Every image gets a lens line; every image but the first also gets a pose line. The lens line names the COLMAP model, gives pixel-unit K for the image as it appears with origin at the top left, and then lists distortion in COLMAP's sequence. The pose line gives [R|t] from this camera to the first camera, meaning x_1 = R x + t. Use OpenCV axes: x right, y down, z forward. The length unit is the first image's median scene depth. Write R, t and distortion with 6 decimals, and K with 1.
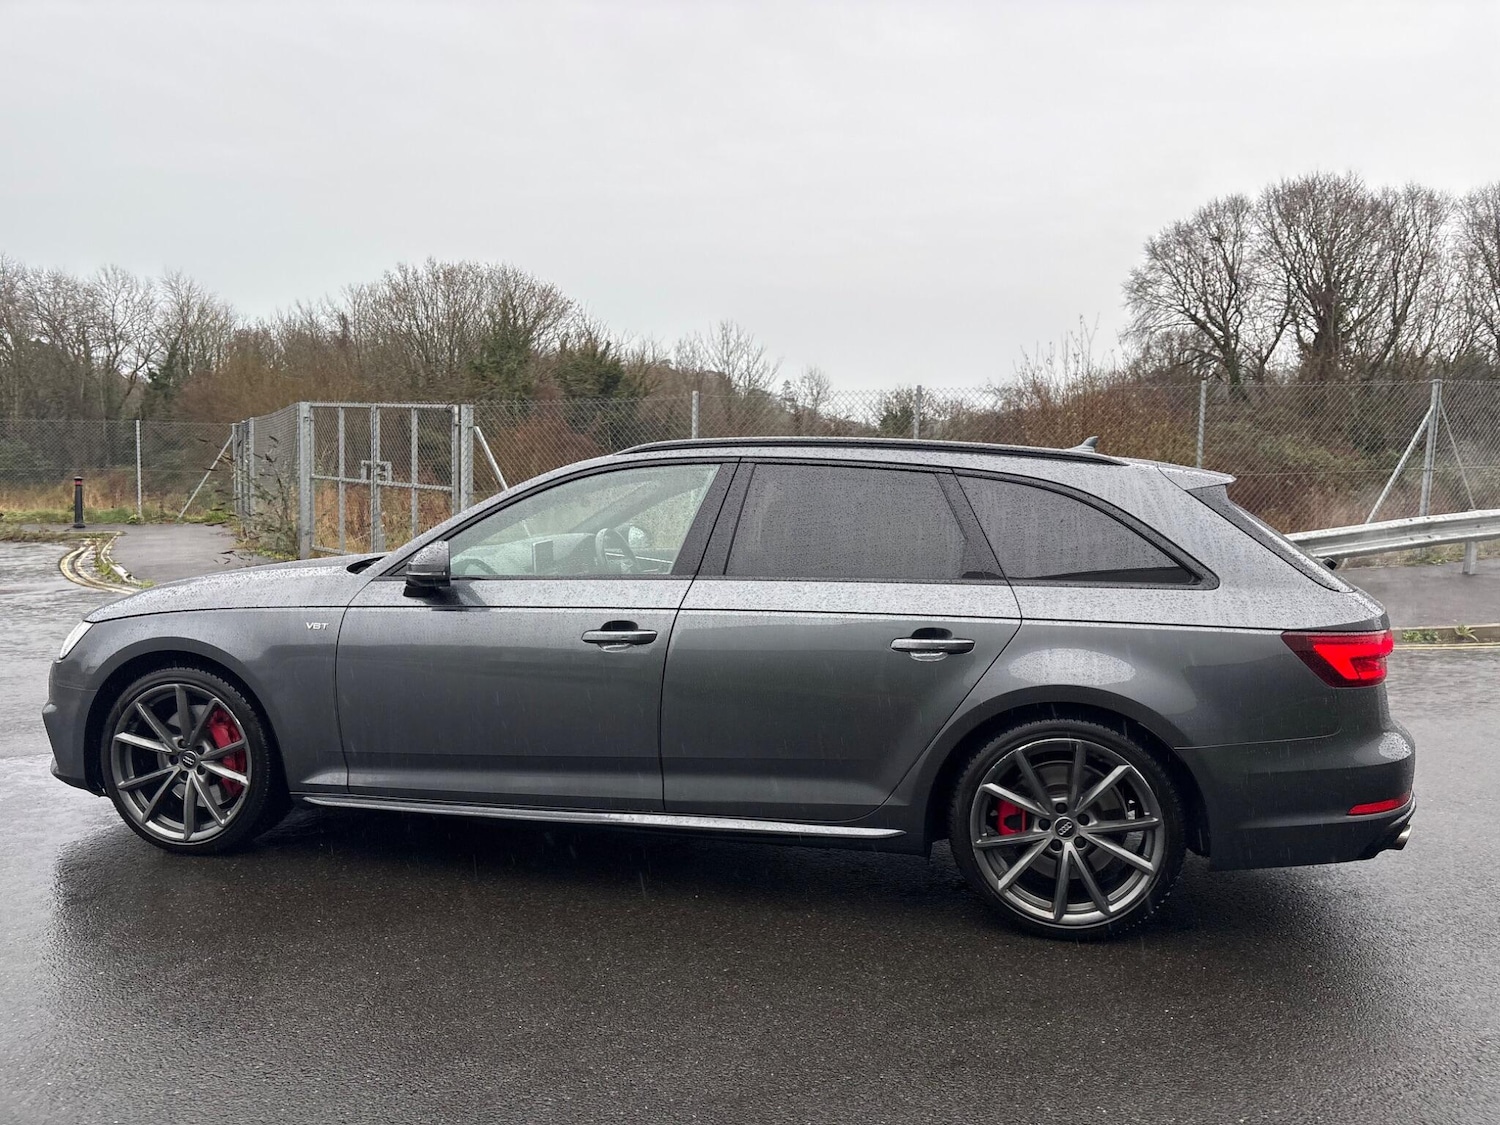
lens RADIAL K [[1116.8, 0, 757.9], [0, 1116.8, 565.5], [0, 0, 1]] dist [0.044494, -0.043819]
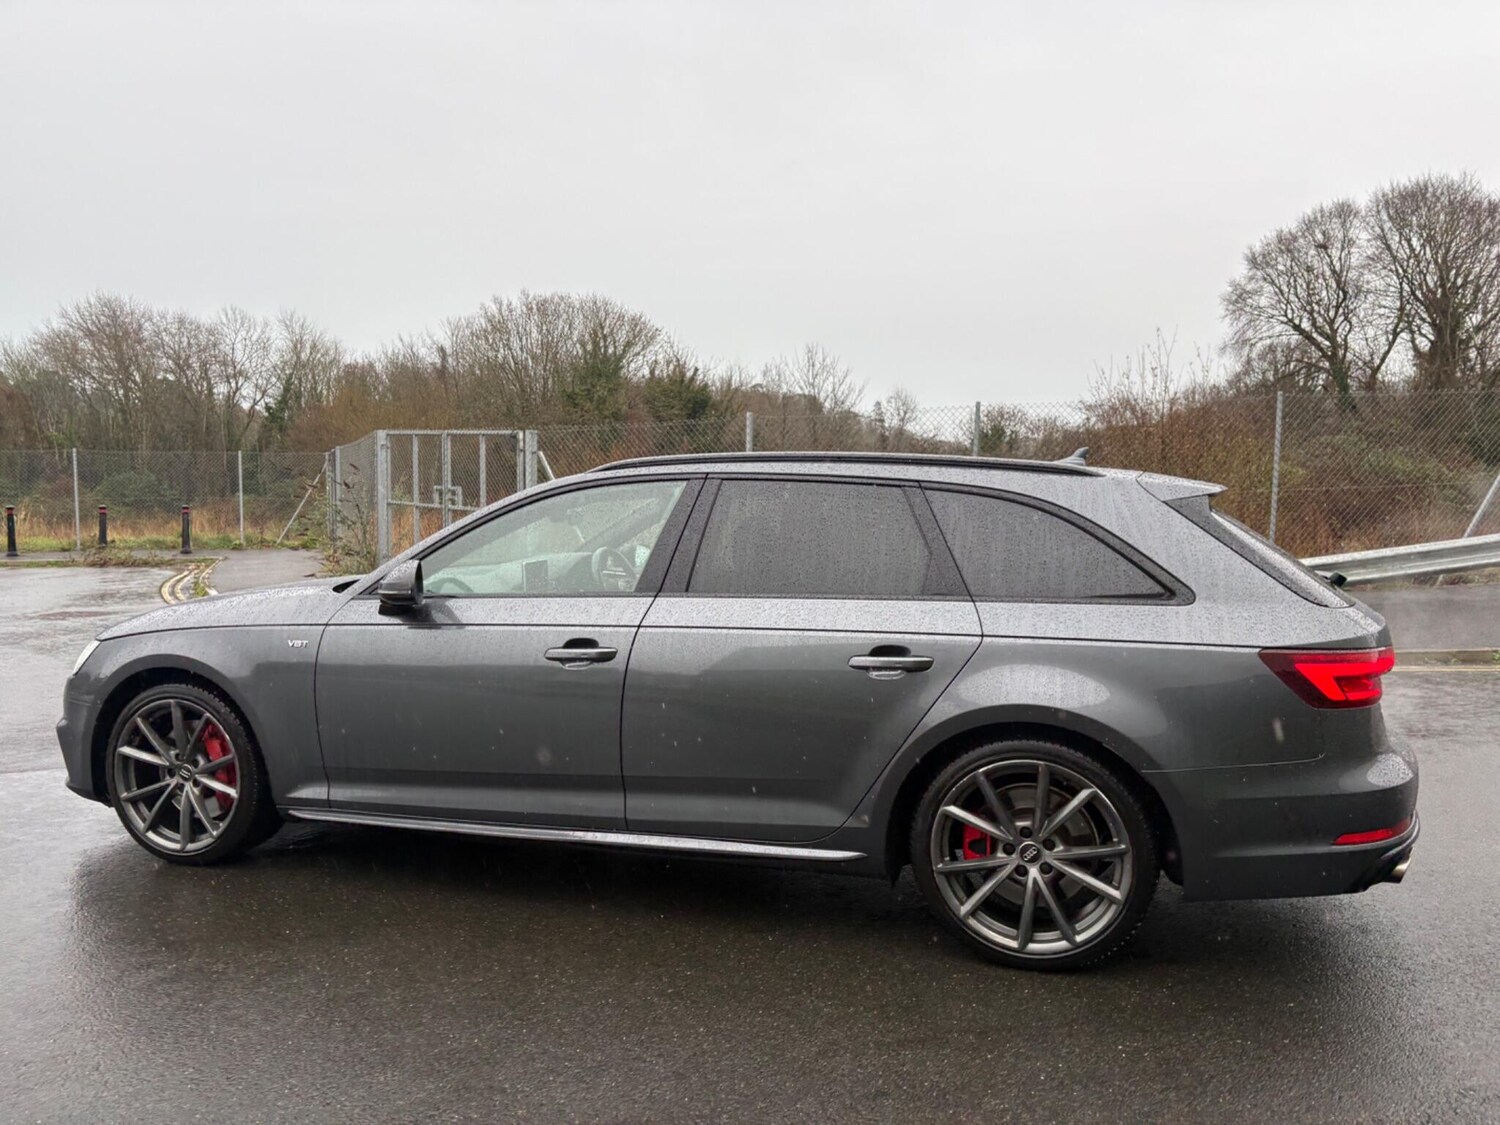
lens RADIAL K [[1111.9, 0, 749.1], [0, 1111.9, 585.8], [0, 0, 1]] dist [0.057543, -0.068468]
pose [[0.995904, -0.003906, -0.090333, 0.102614], [0.003698, 0.999990, -0.002471, 0.005060], [0.090341, 0.002127, 0.995909, 0.019630]]
